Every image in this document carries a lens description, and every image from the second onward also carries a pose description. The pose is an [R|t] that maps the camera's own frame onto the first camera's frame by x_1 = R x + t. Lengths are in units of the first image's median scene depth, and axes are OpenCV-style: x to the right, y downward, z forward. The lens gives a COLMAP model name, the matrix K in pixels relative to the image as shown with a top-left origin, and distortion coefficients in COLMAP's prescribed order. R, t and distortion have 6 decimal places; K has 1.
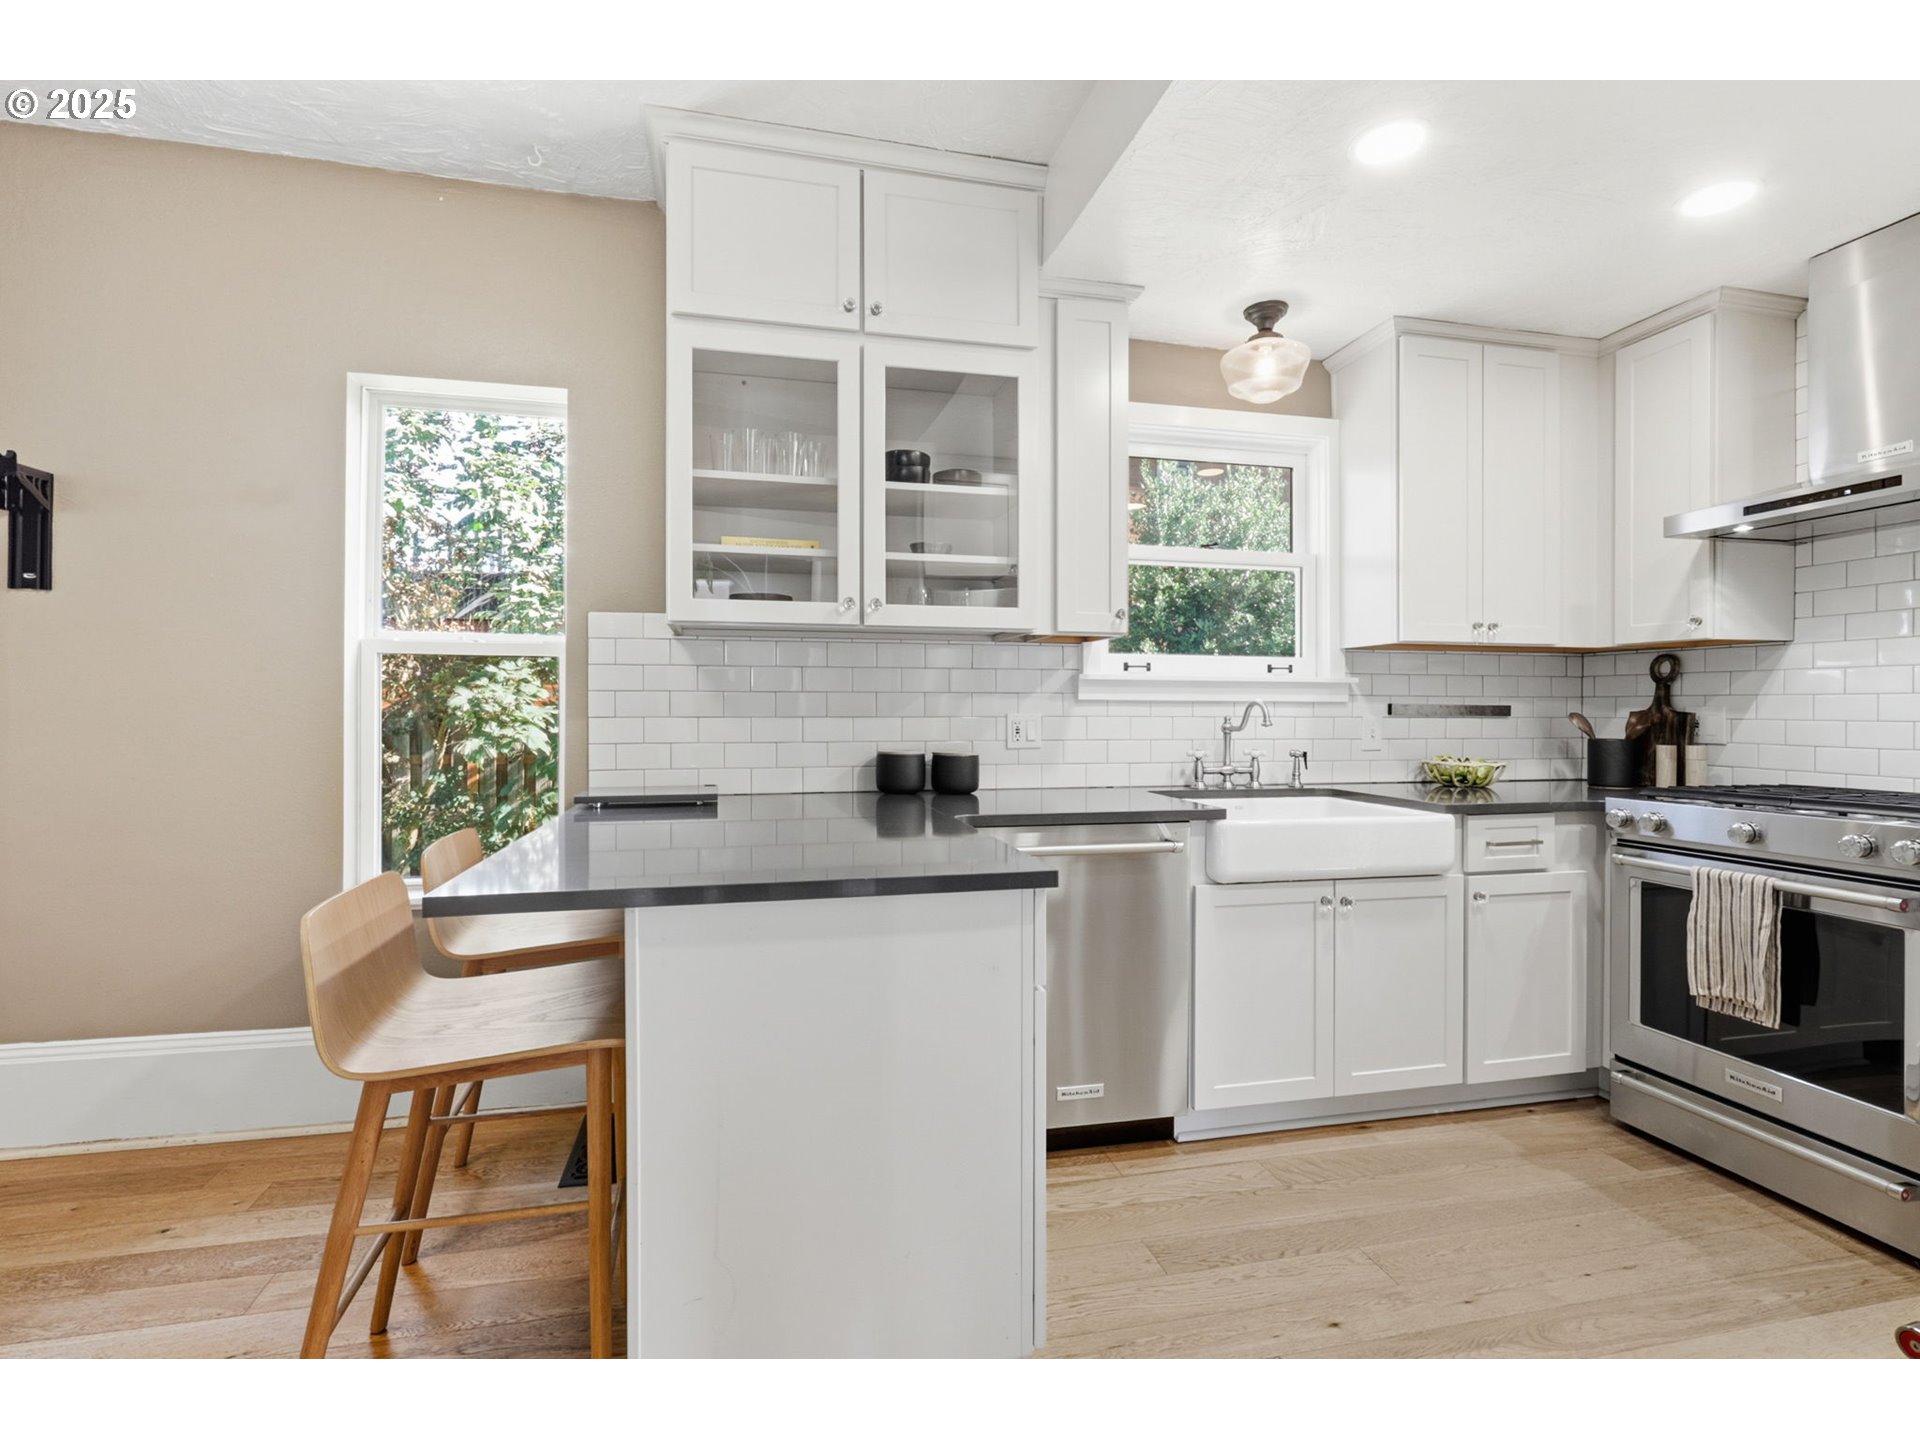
lens RADIAL K [[892.5, 0, 942.5], [0, 892.5, 714.9], [0, 0, 1]] dist [-0.002165, -0.000868]
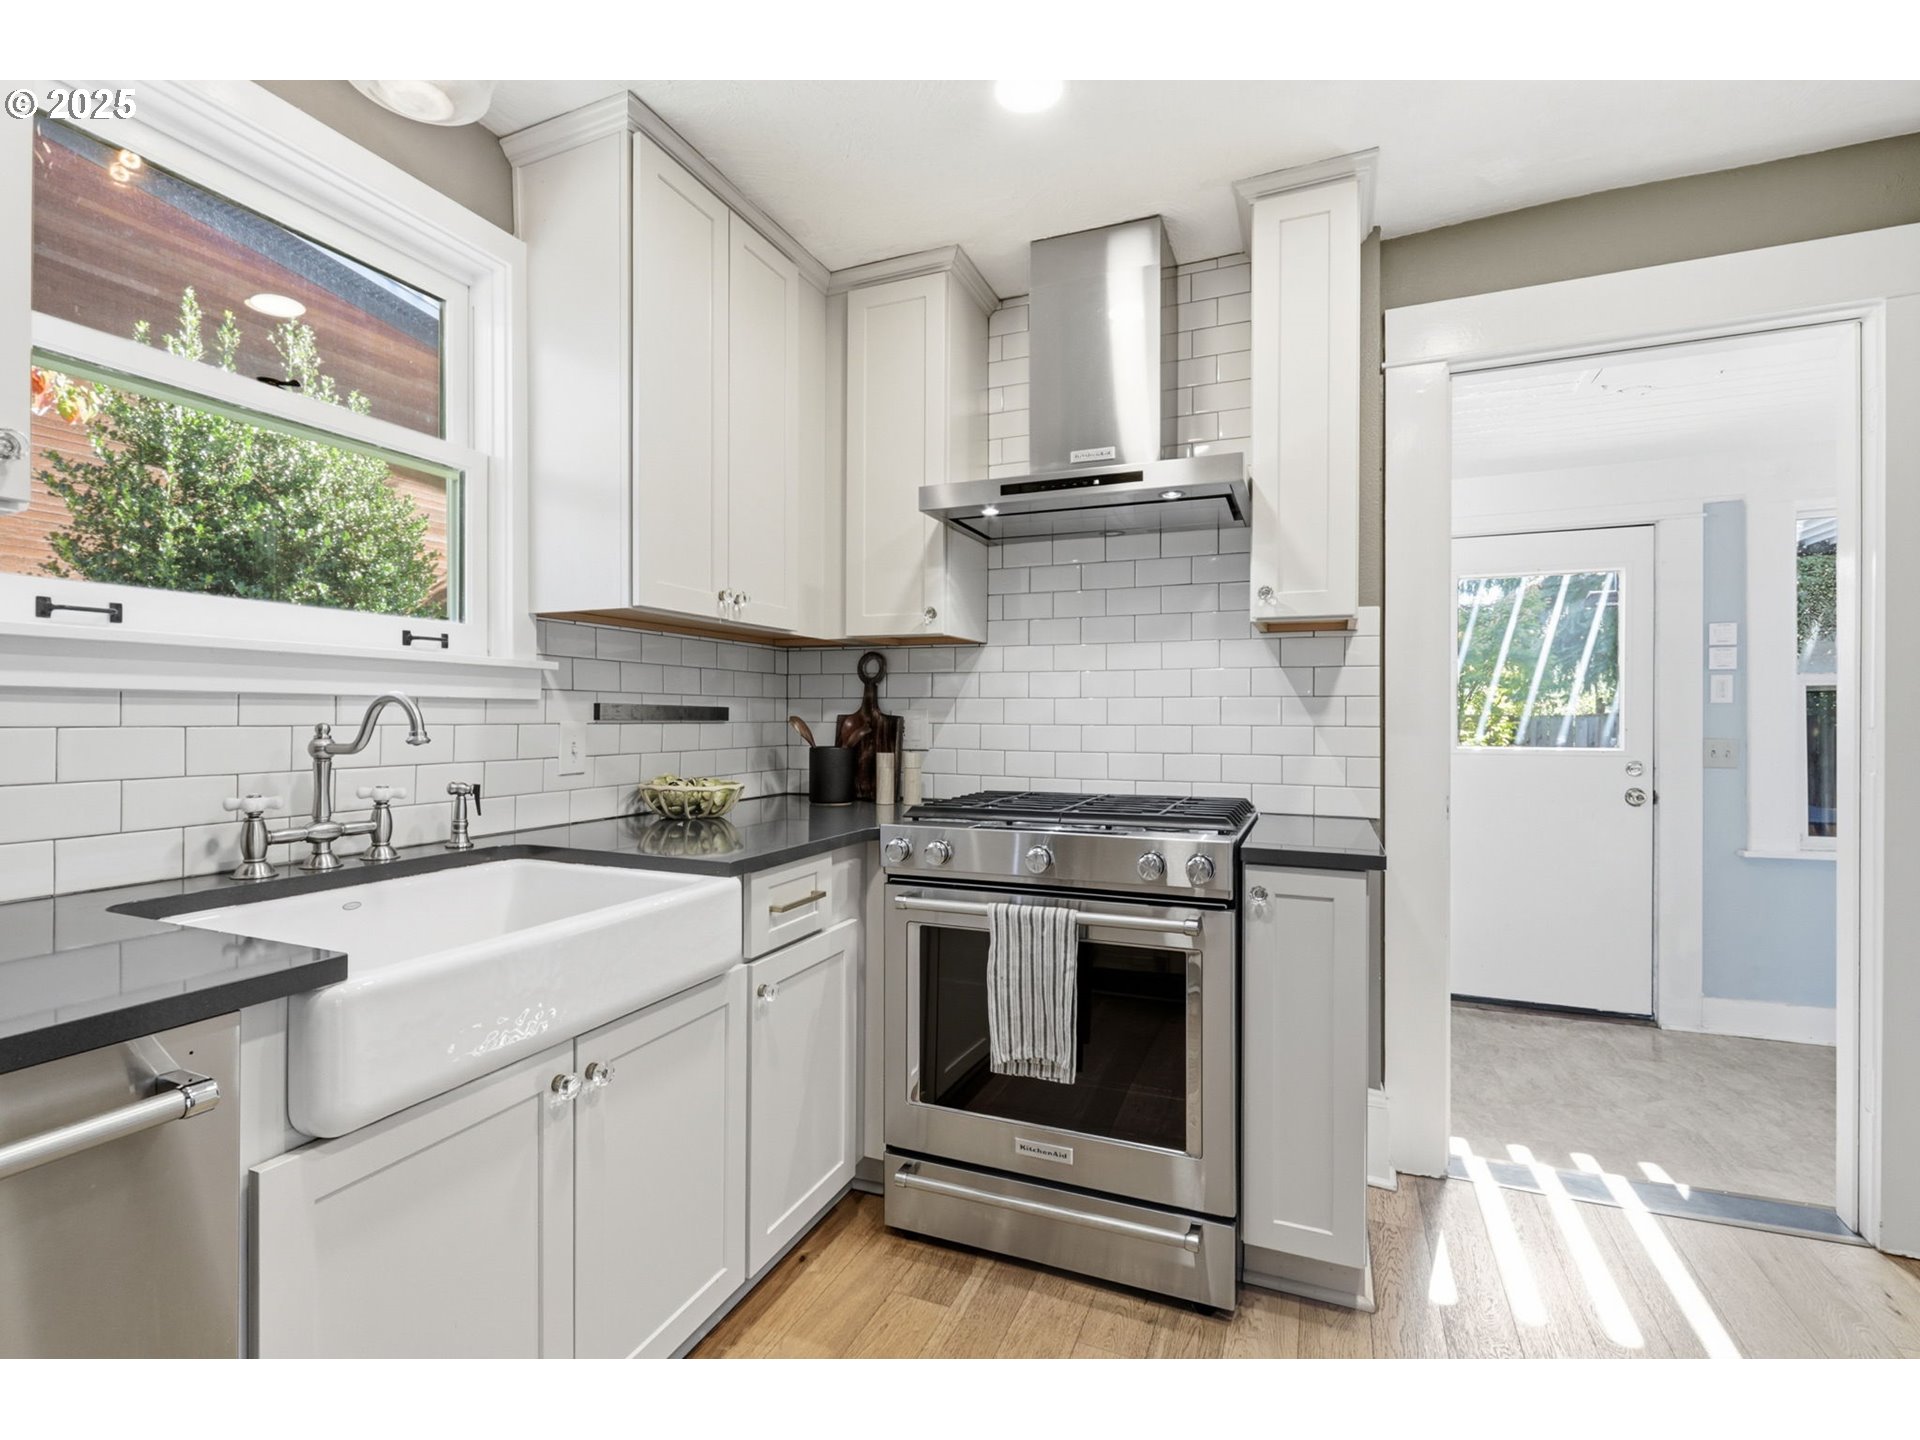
lens RADIAL K [[892.5, 0, 942.5], [0, 892.5, 714.9], [0, 0, 1]] dist [-0.002165, -0.000868]
pose [[0.580680, 0.000524, 0.814132, 0.113473], [0.001282, 0.999998, -0.001558, -0.002494], [-0.814131, 0.001948, 0.580678, 0.425759]]
